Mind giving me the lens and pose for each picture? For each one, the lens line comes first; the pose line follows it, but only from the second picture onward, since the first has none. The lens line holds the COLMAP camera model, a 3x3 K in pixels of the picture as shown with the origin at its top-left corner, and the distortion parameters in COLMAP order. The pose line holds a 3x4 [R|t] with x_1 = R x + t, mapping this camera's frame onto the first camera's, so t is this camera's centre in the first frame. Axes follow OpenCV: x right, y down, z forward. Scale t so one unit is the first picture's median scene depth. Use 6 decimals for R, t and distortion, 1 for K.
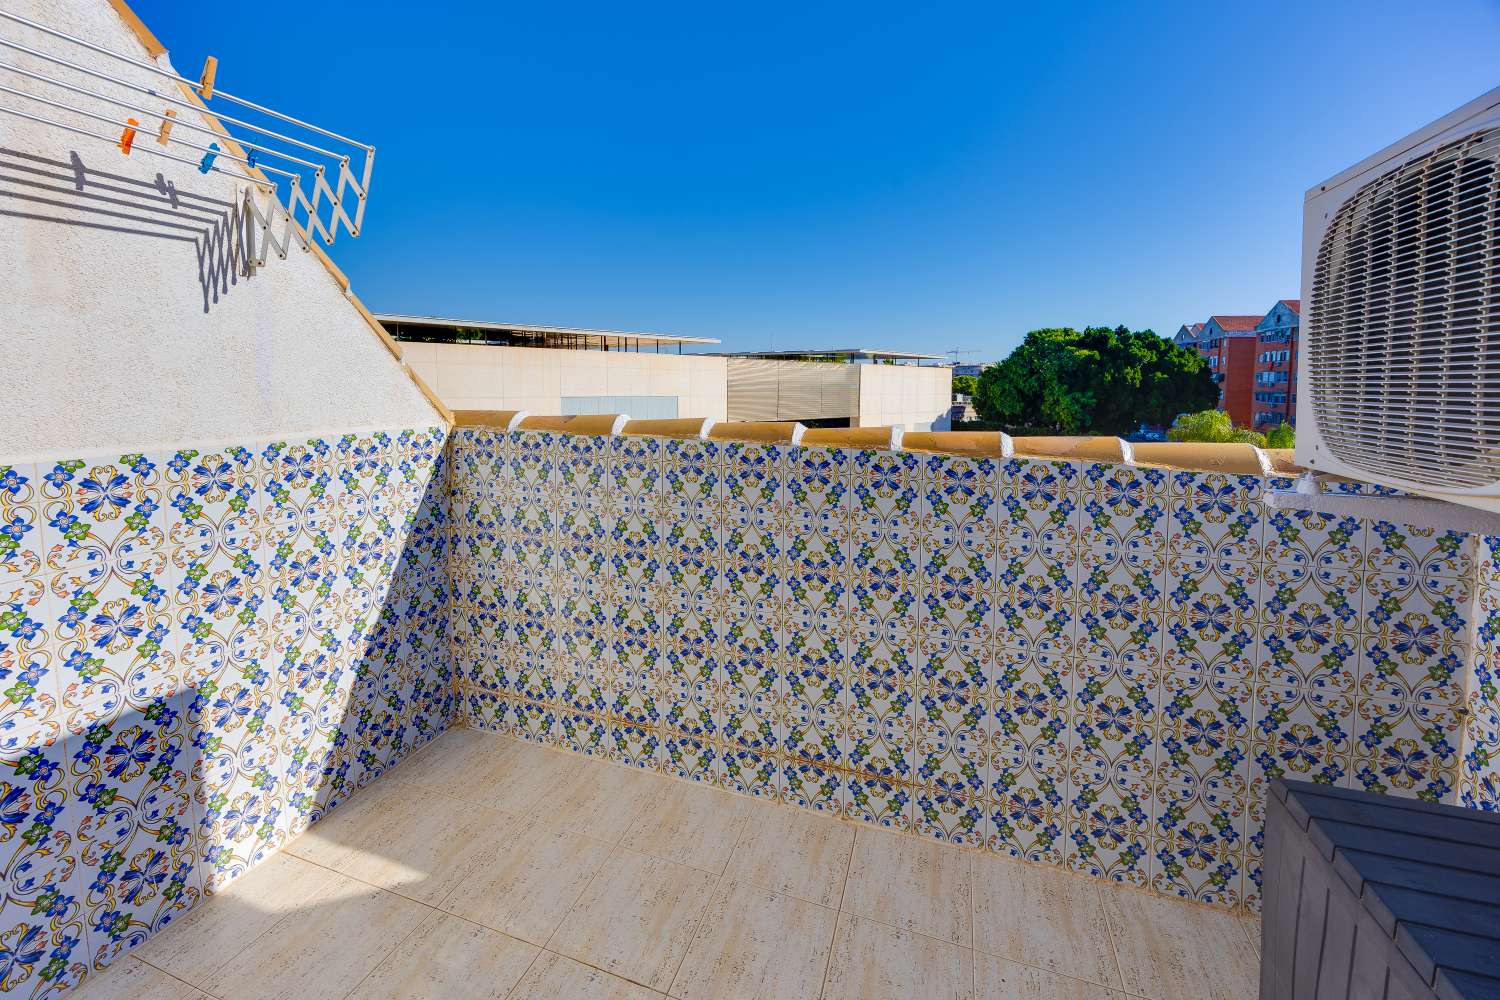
lens RADIAL K [[531.7, 0, 698.4], [0, 531.7, 390.5], [0, 0, 1]] dist [-0.000064, -0.000065]
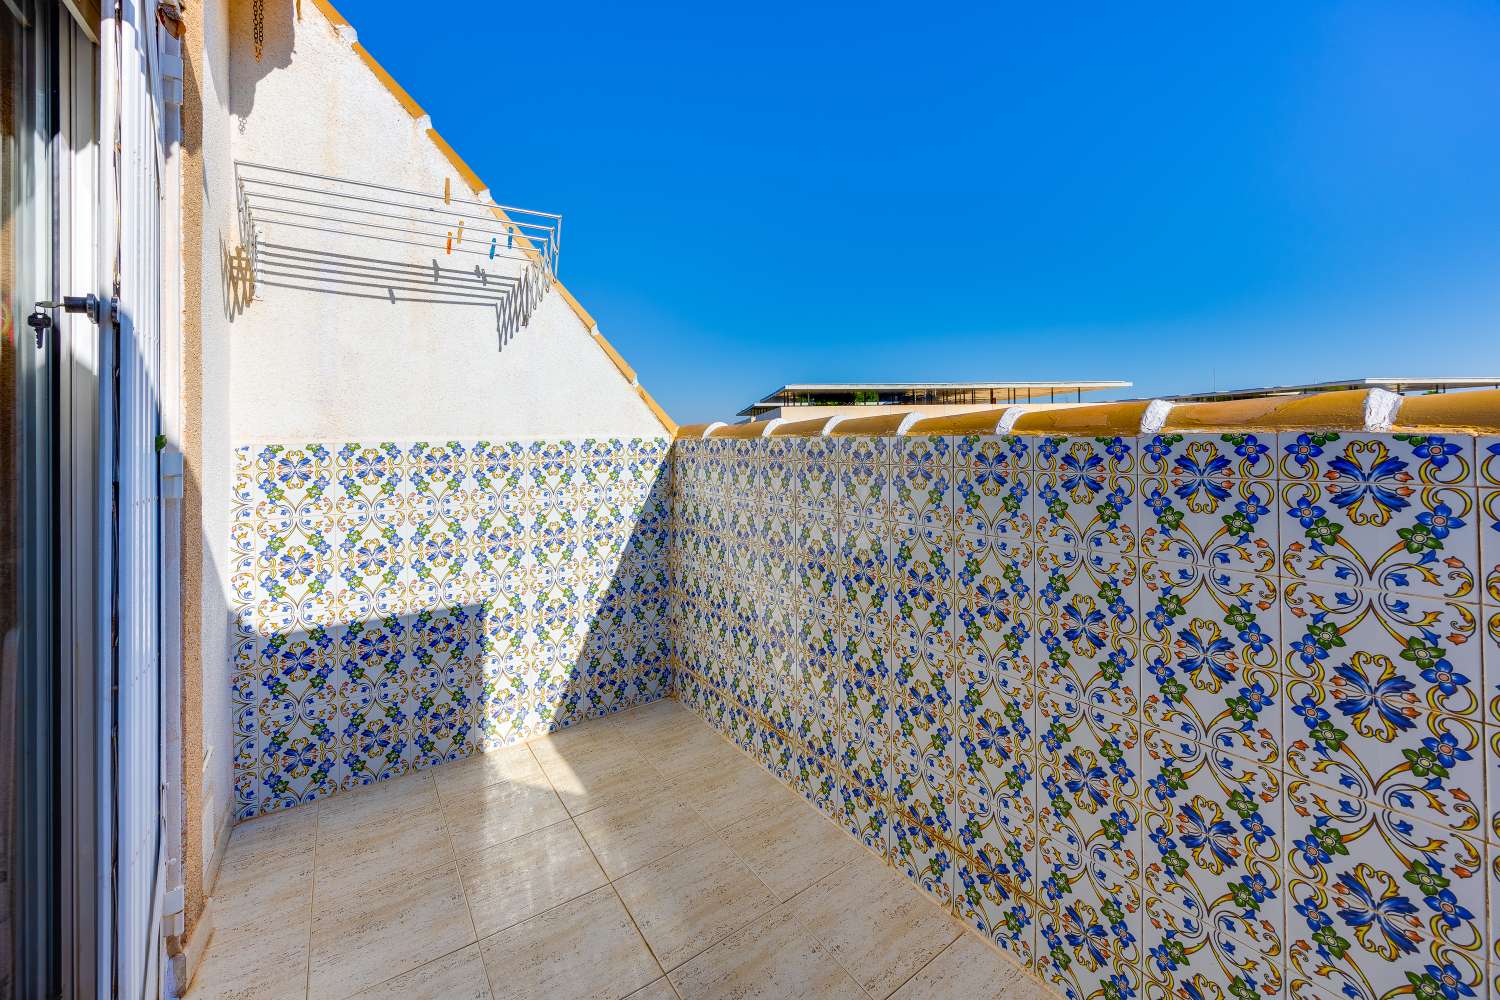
lens RADIAL K [[527.1, 0, 780.9], [0, 527.1, 414.2], [0, 0, 1]] dist [-0.000116, 0.000075]
pose [[0.839687, -0.044837, -0.541217, 0.509623], [0.007900, 0.997489, -0.070380, 0.133884], [0.543014, 0.054822, 0.837933, 0.183823]]
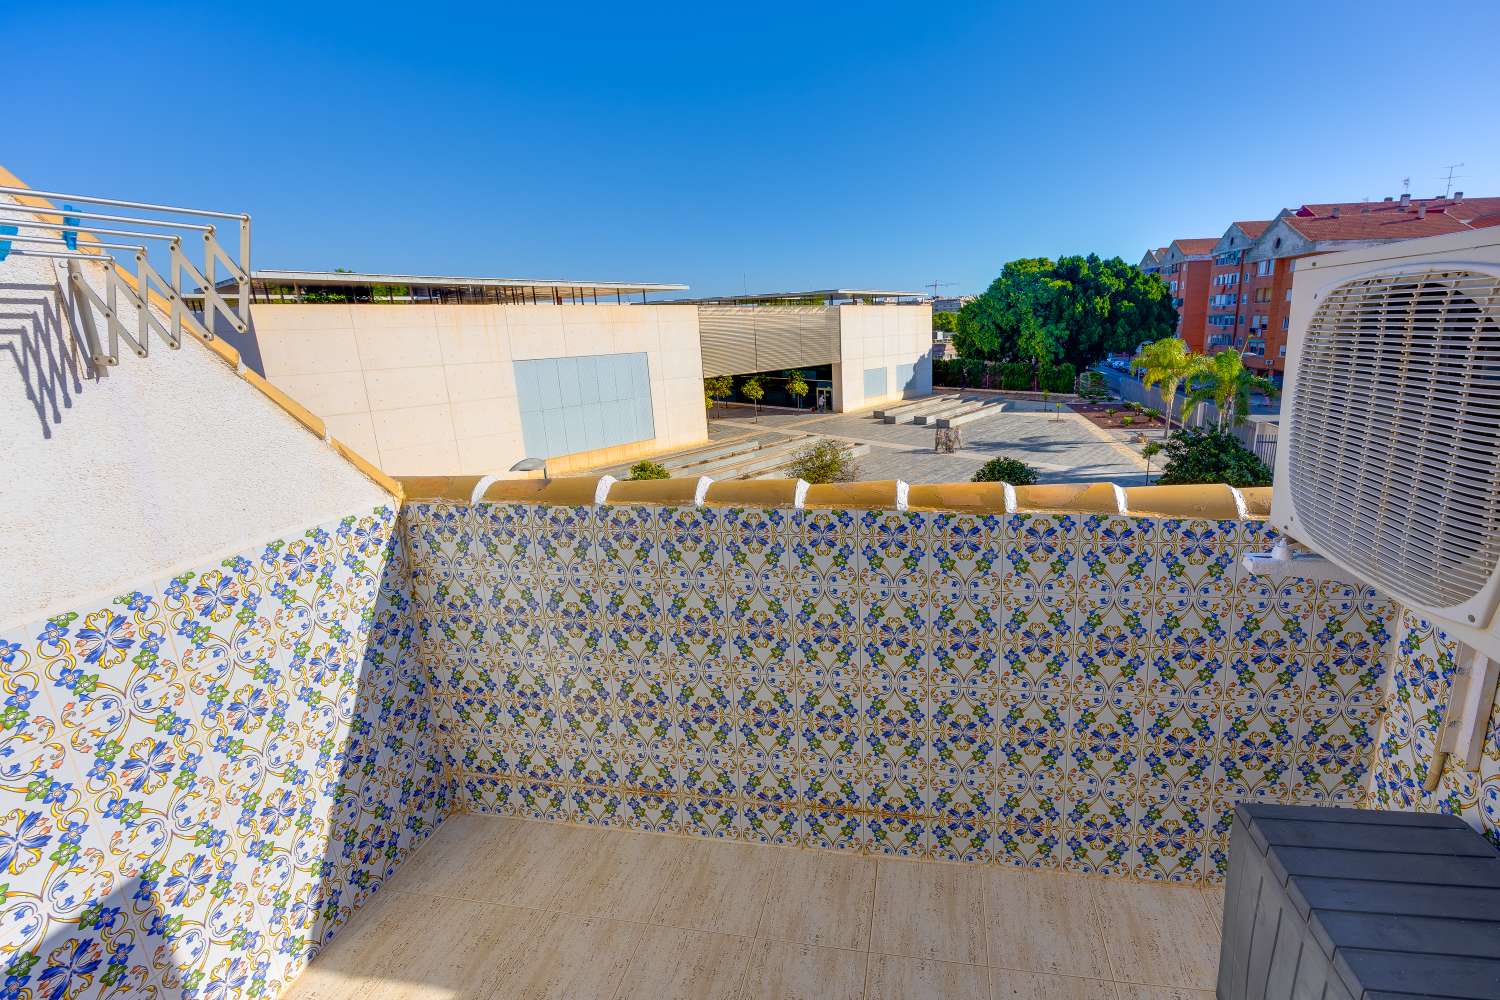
lens RADIAL K [[572.1, 0, 751.3], [0, 572.1, 413.2], [0, 0, 1]] dist [-0.000819, 0.000003]
pose [[0.987507, -0.084863, 0.132768, -0.021679], [0.066378, 0.988214, 0.137940, -0.218464], [-0.142909, -0.127404, 0.981501, 0.041644]]
